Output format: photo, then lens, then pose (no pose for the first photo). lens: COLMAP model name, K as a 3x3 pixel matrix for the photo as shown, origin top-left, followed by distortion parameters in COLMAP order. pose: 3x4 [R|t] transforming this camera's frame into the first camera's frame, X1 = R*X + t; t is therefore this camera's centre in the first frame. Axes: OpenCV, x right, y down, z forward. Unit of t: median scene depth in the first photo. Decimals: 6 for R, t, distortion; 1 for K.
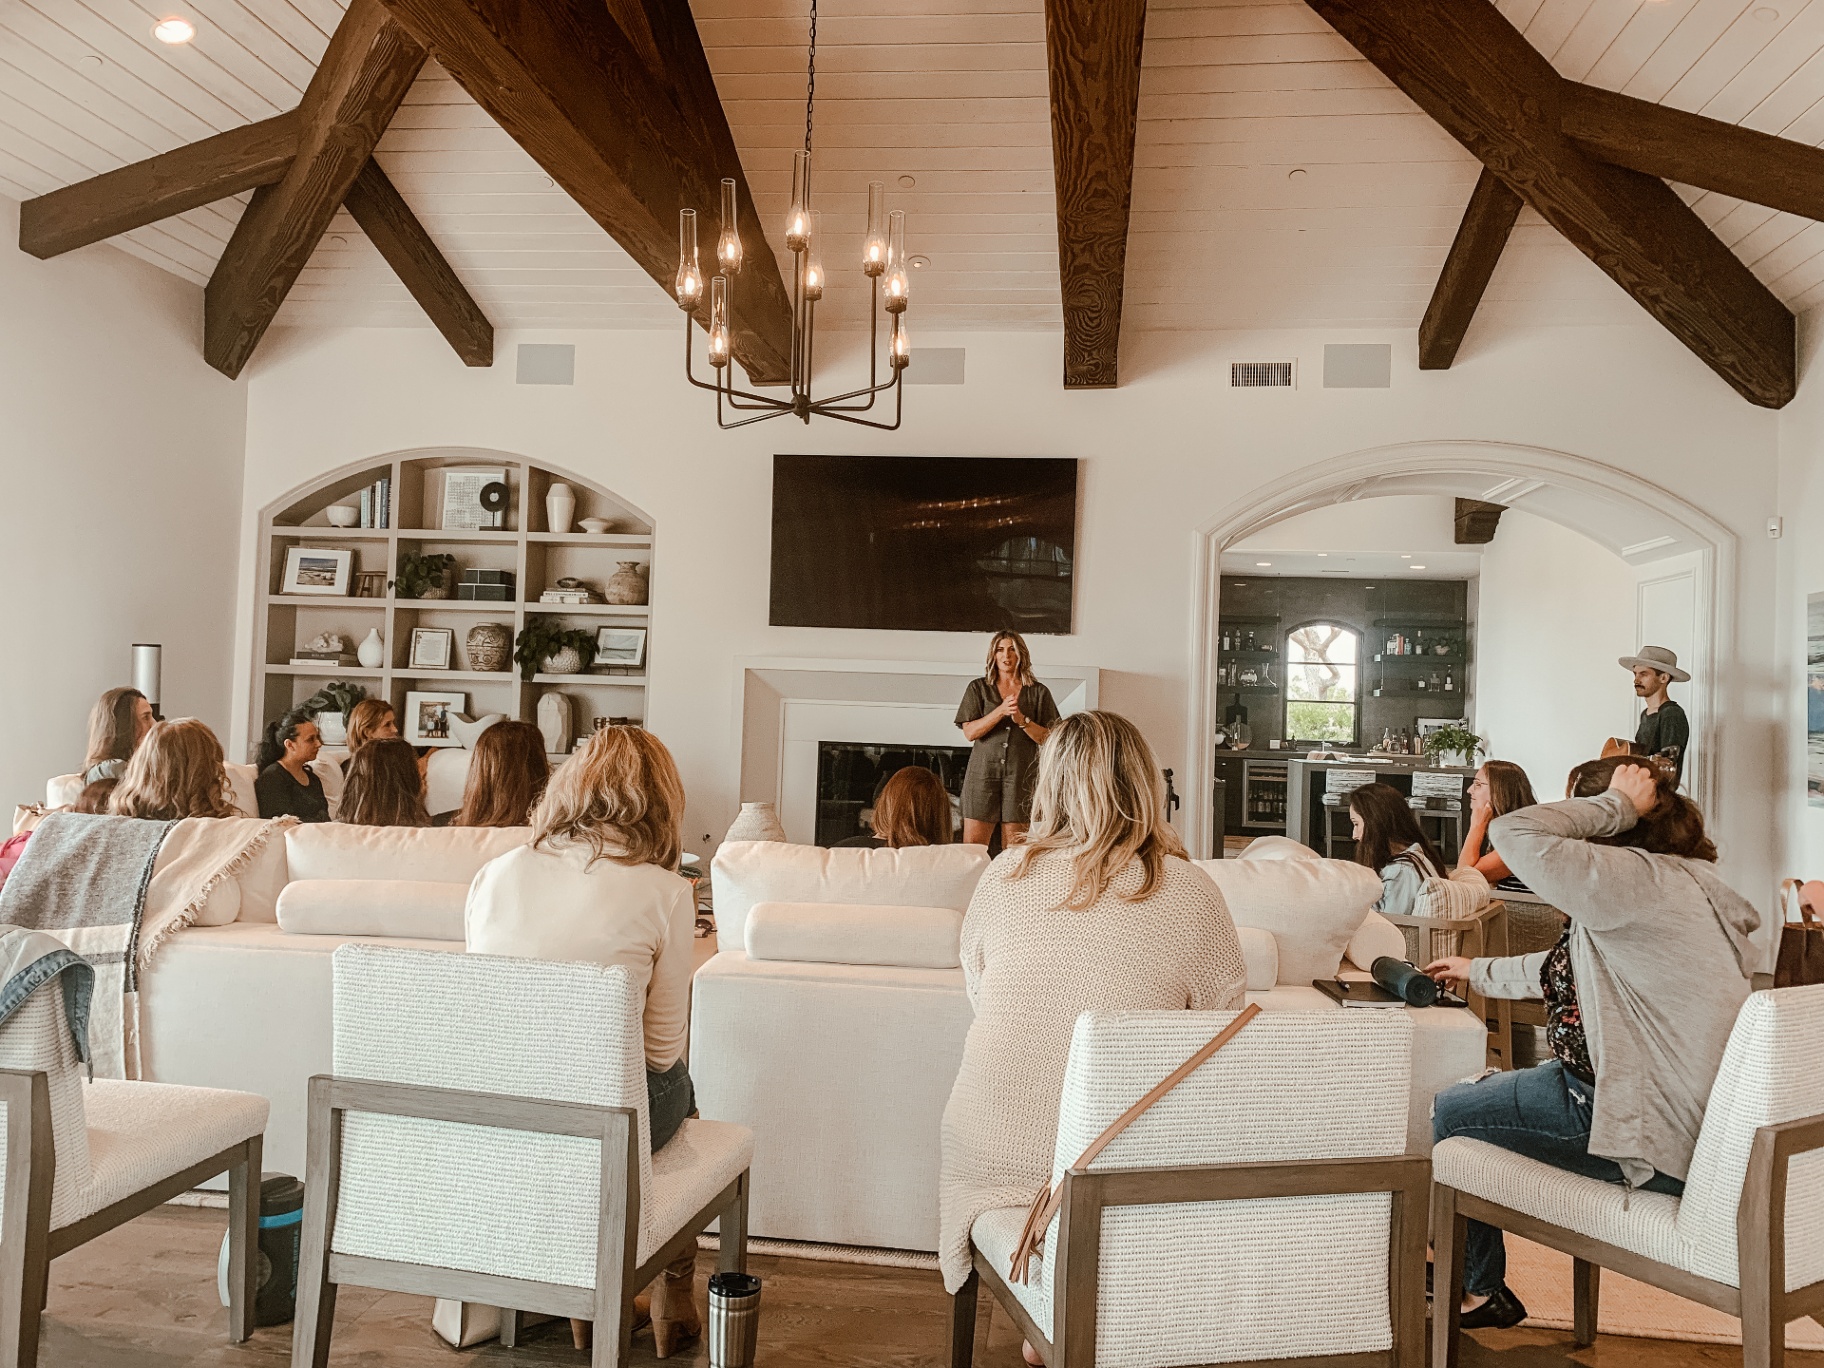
lens RADIAL K [[1441.4, 0, 906.4], [0, 1441.4, 680.4], [0, 0, 1]] dist [-0.022558, 0.017779]
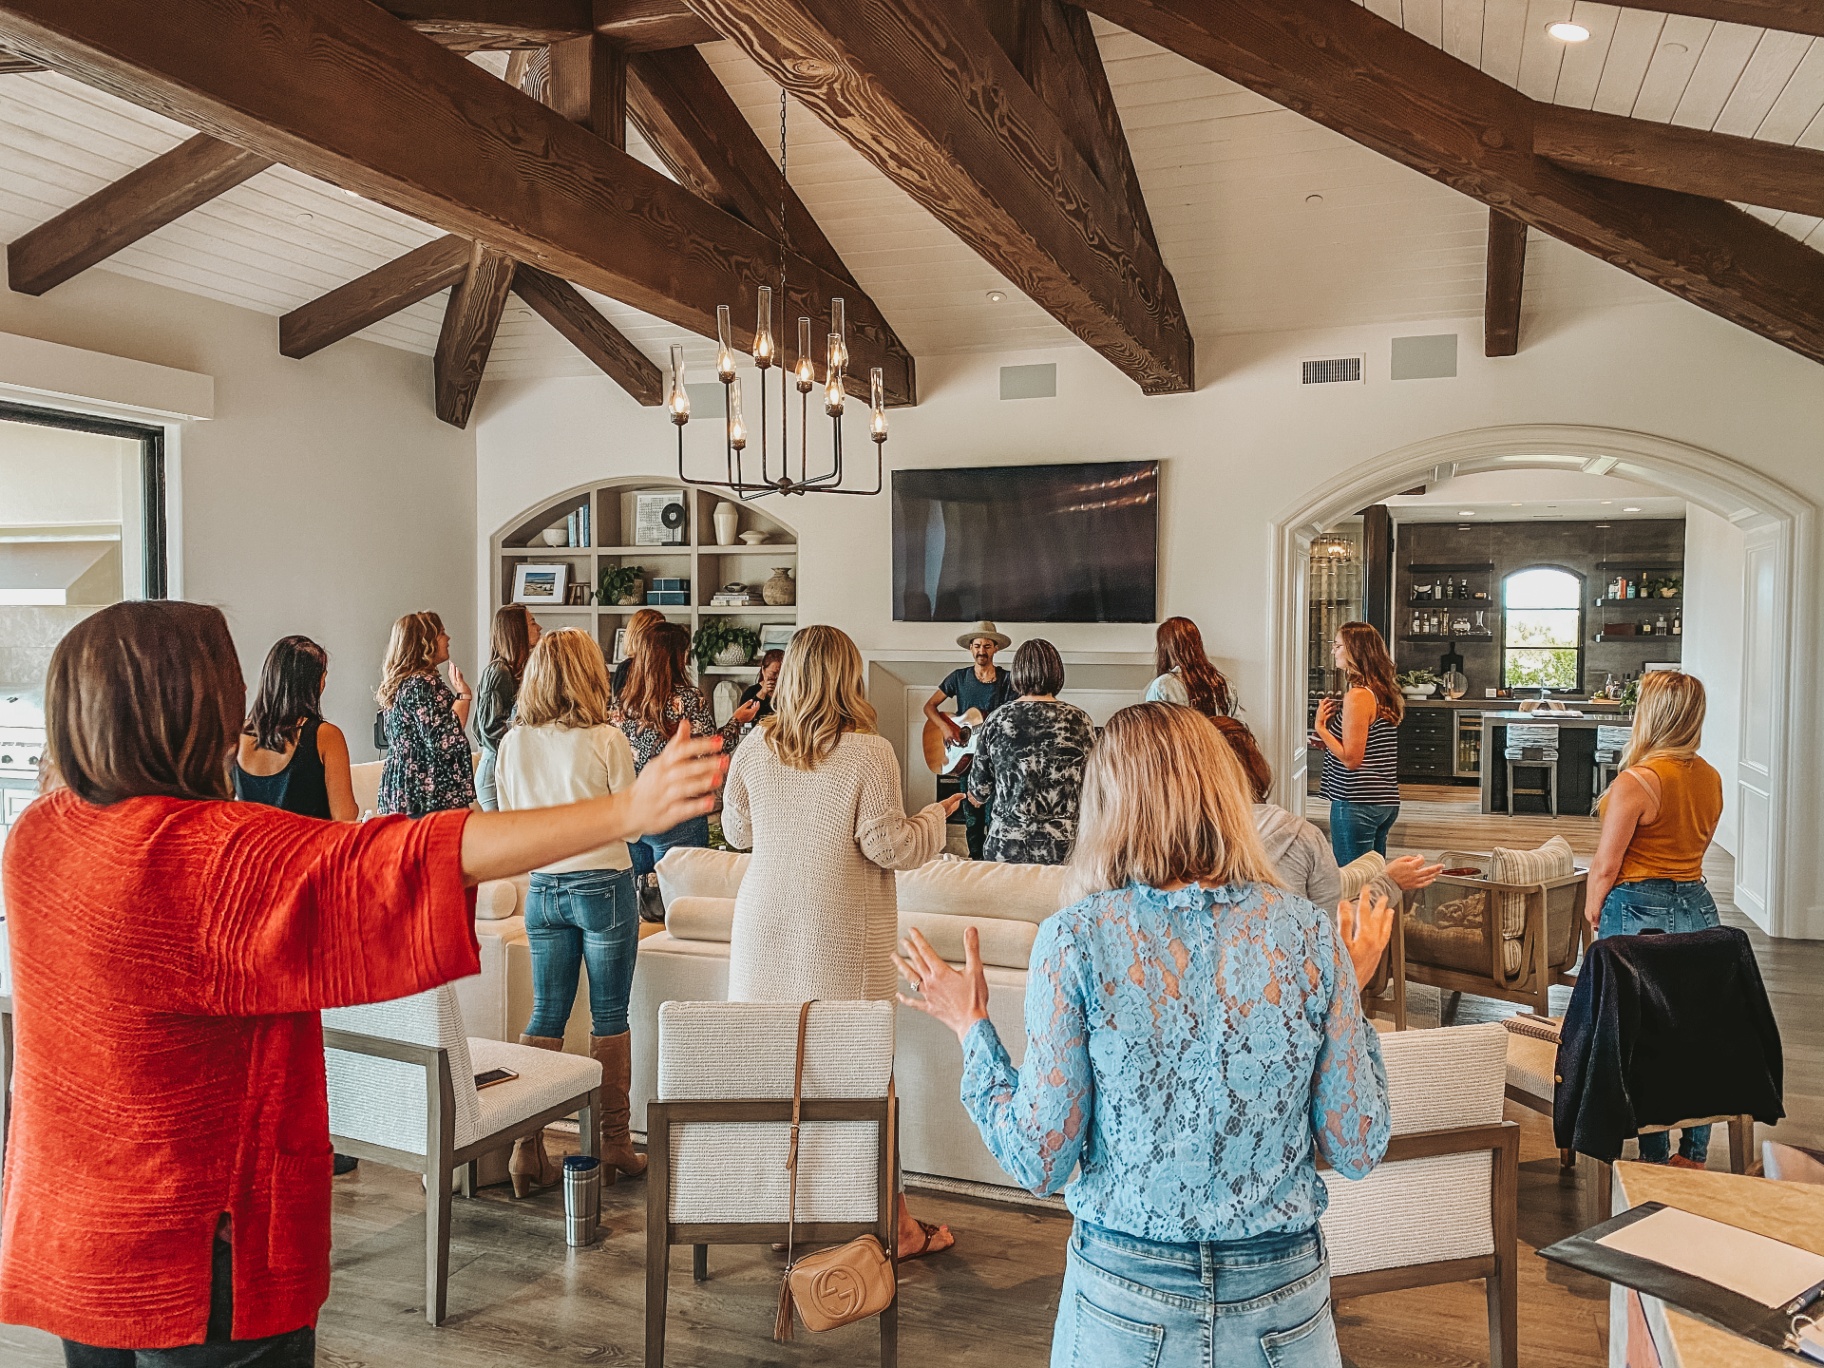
lens RADIAL K [[1441.4, 0, 913.9], [0, 1441.4, 683.3], [0, 0, 1]] dist [-0.022558, 0.017779]
pose [[0.973536, -0.022933, -0.227381, 0.167062], [0.034539, 0.998288, 0.047197, -0.040290], [0.225909, -0.053801, 0.972662, -0.100138]]
